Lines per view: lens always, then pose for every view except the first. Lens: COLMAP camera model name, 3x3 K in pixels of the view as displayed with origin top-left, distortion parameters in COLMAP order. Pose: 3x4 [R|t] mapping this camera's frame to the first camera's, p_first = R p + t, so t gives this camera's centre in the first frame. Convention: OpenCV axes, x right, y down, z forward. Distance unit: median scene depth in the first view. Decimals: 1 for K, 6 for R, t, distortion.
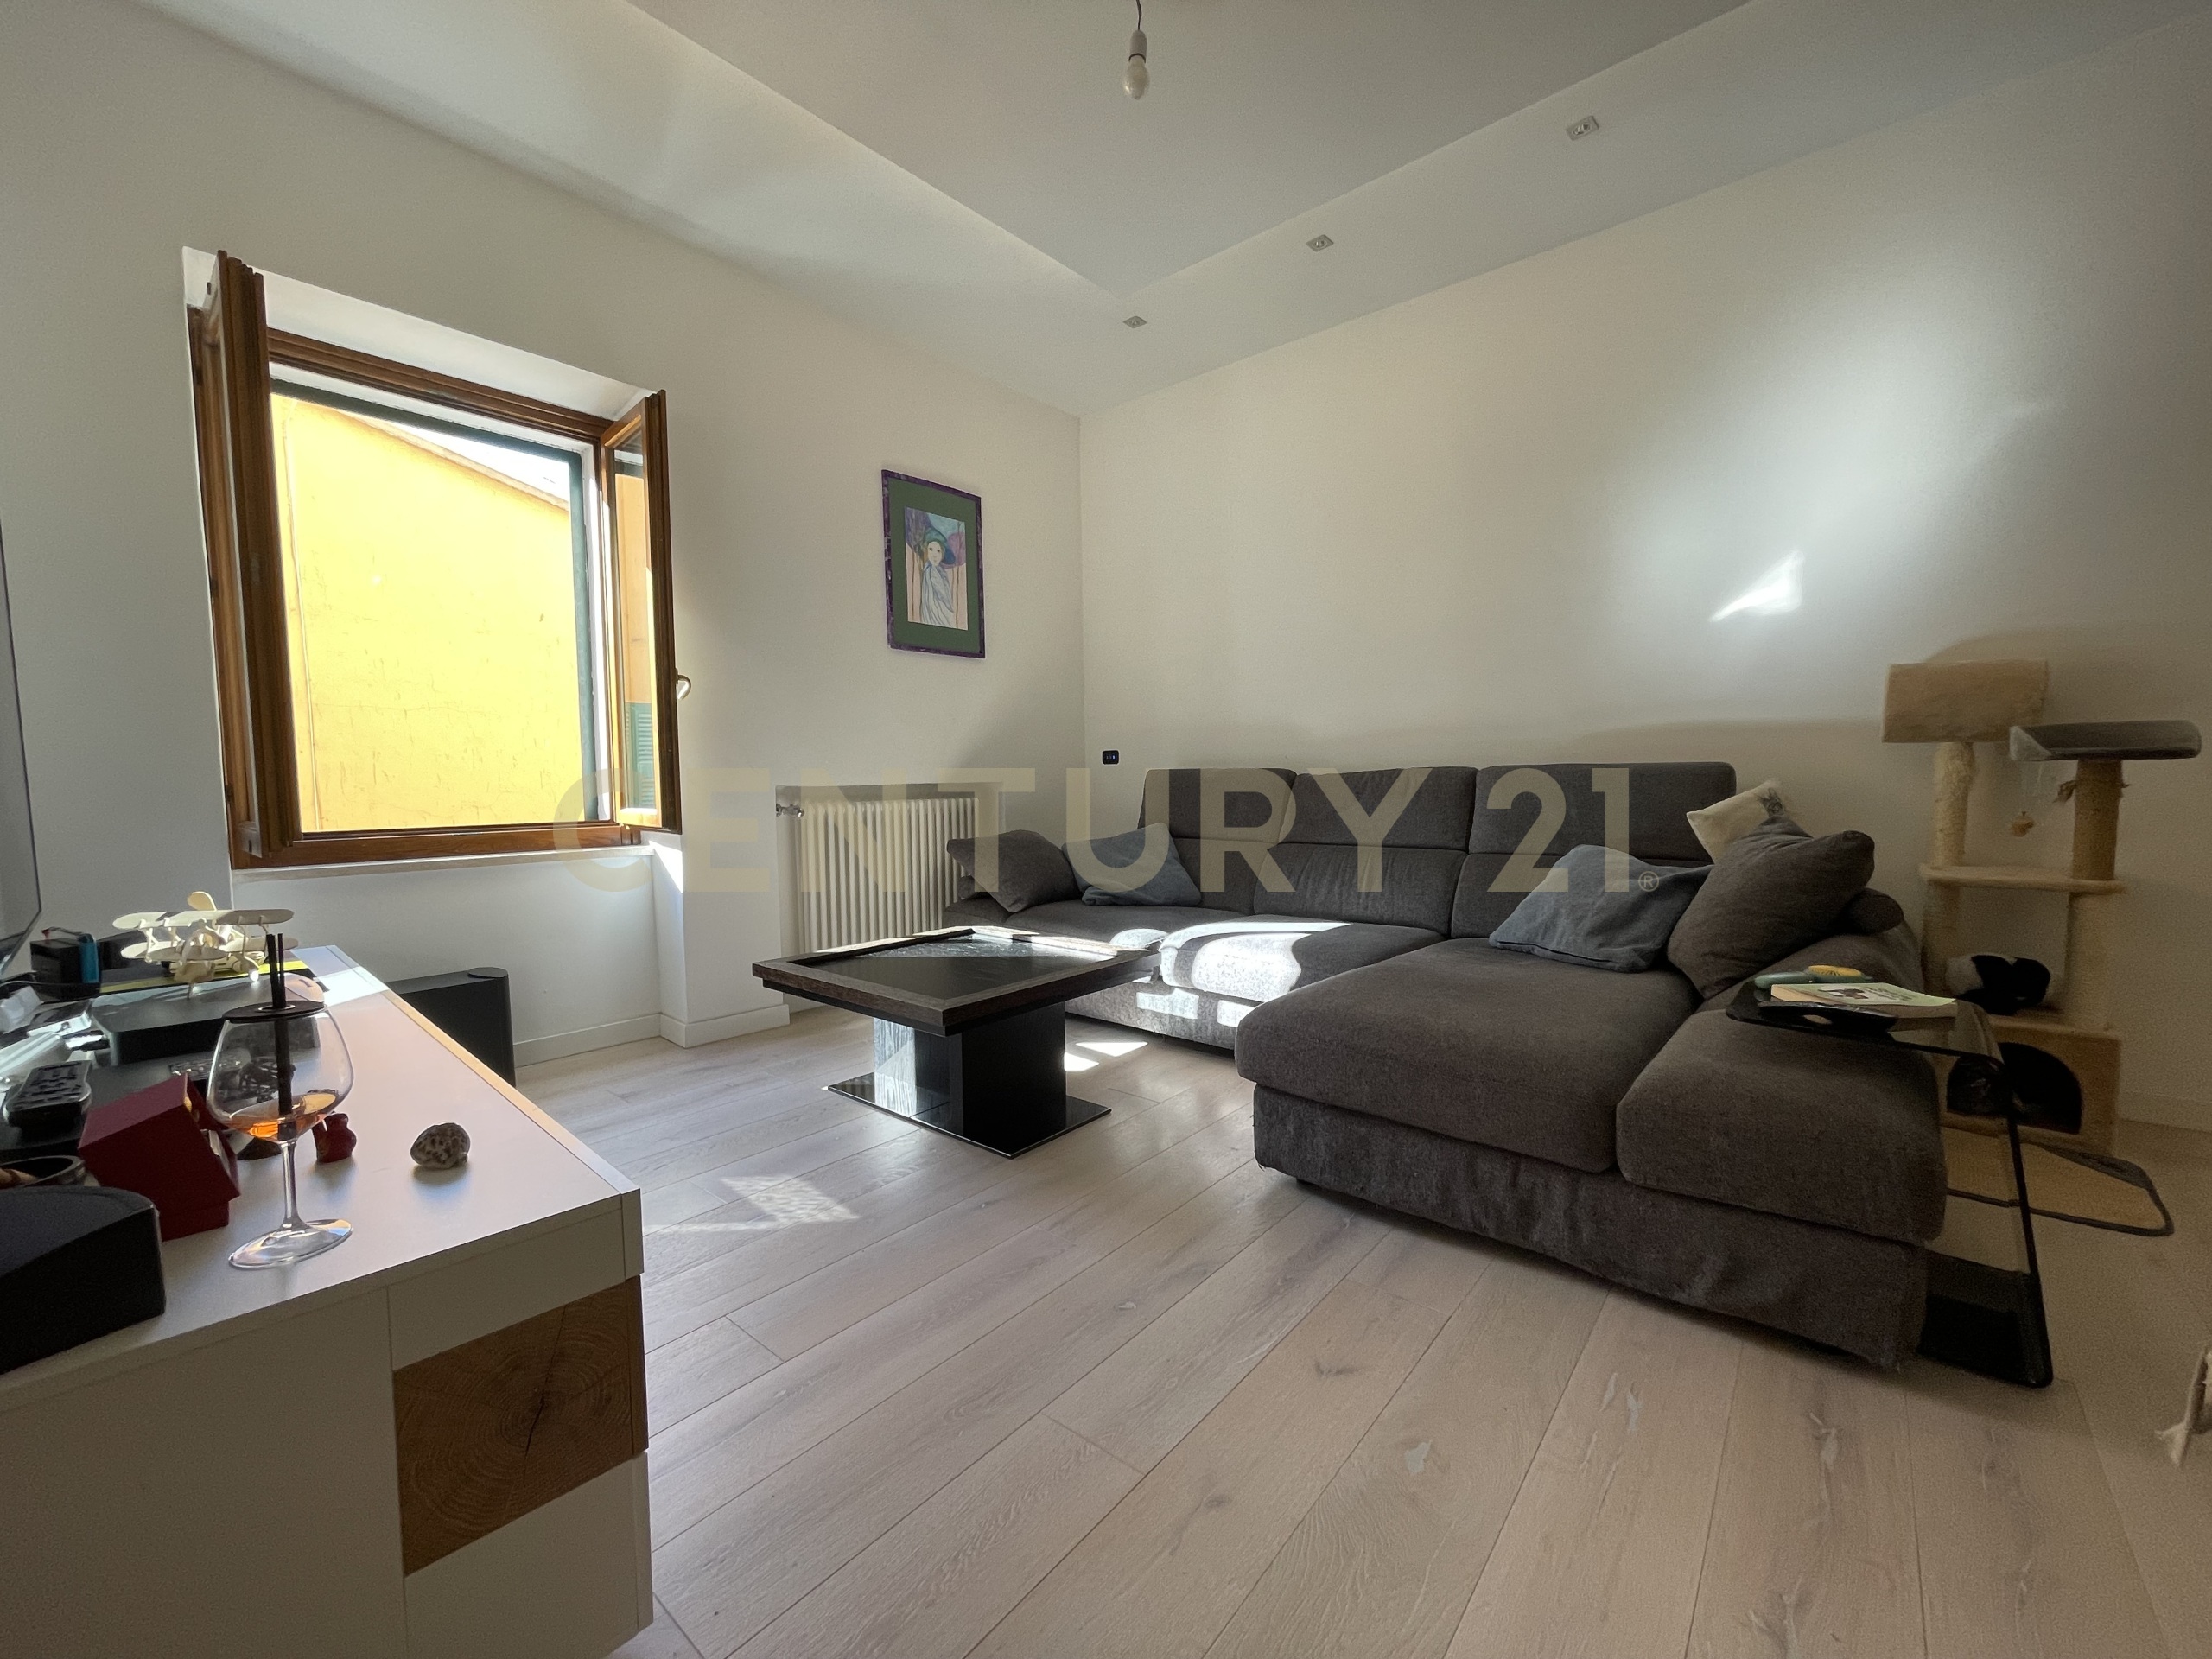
lens RADIAL K [[896.8, 0, 1097.8], [0, 896.8, 838.1], [0, 0, 1]] dist [-0.002643, 0.001308]
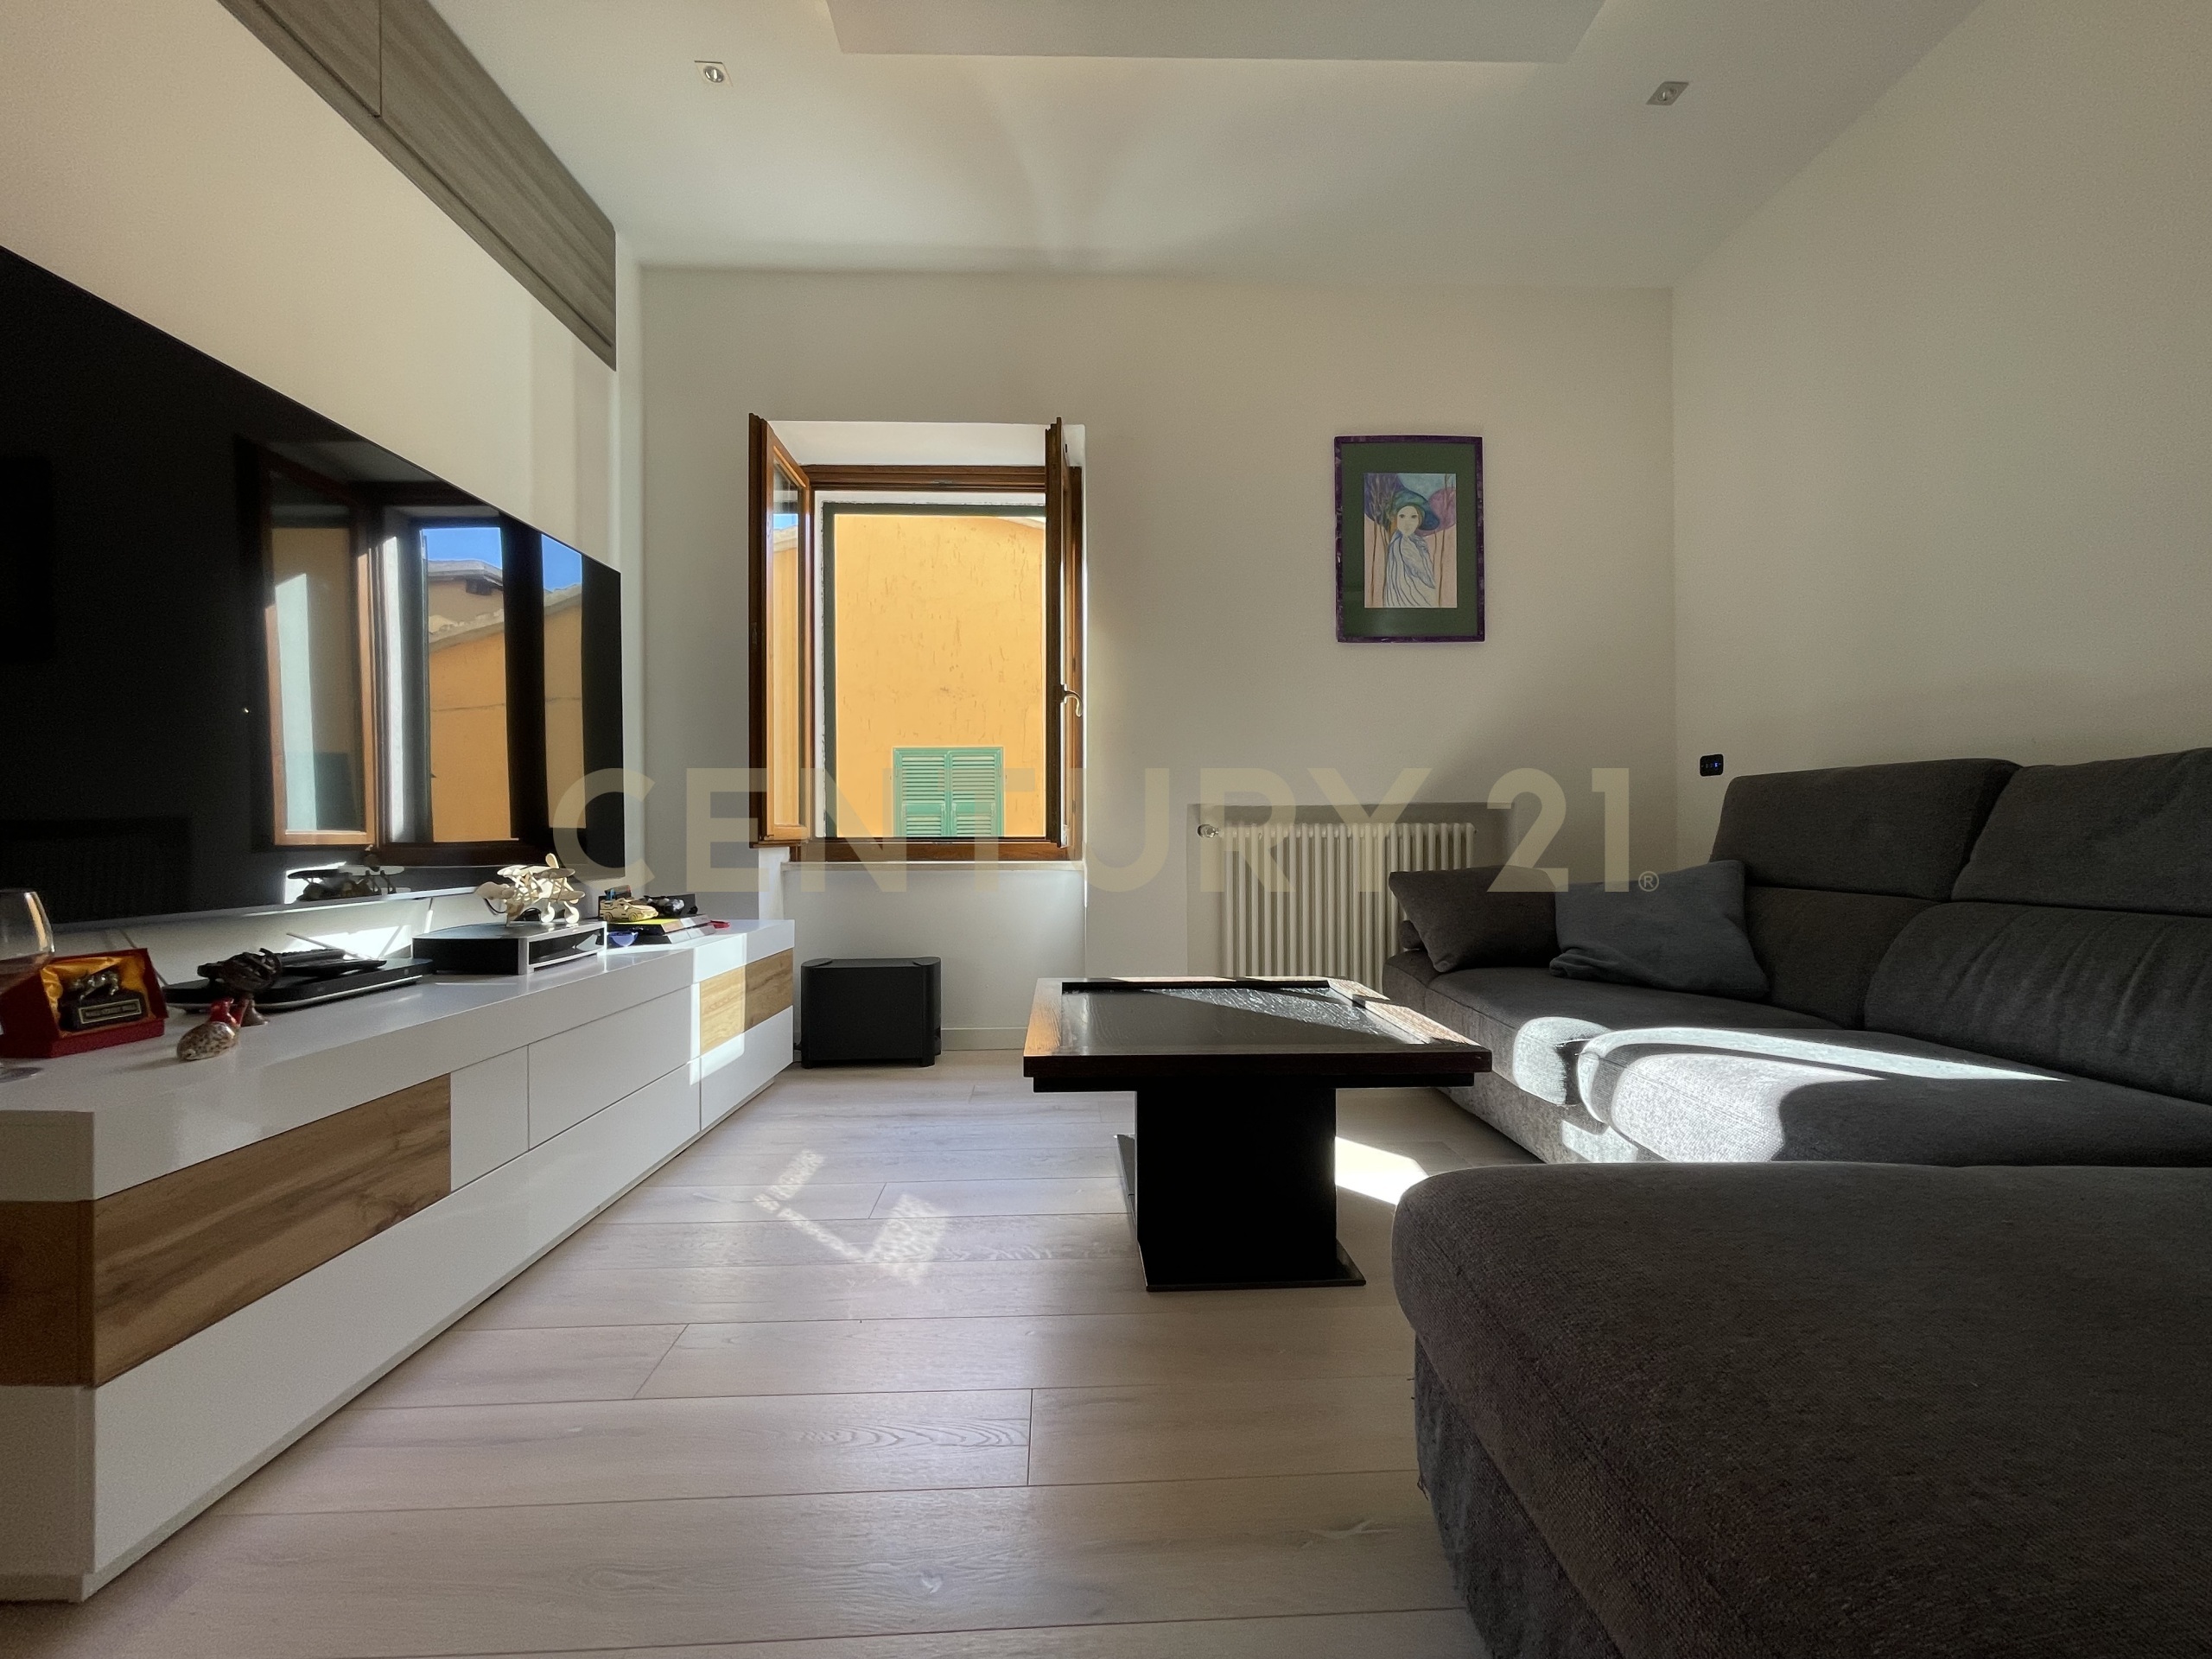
lens RADIAL K [[896.8, 0, 1096.9], [0, 896.8, 831.3], [0, 0, 1]] dist [-0.002643, 0.001308]
pose [[0.676918, 0.007221, -0.736023, 0.234907], [-0.056055, 0.997554, -0.041768, 0.013963], [0.733921, 0.069531, 0.675667, 0.271123]]
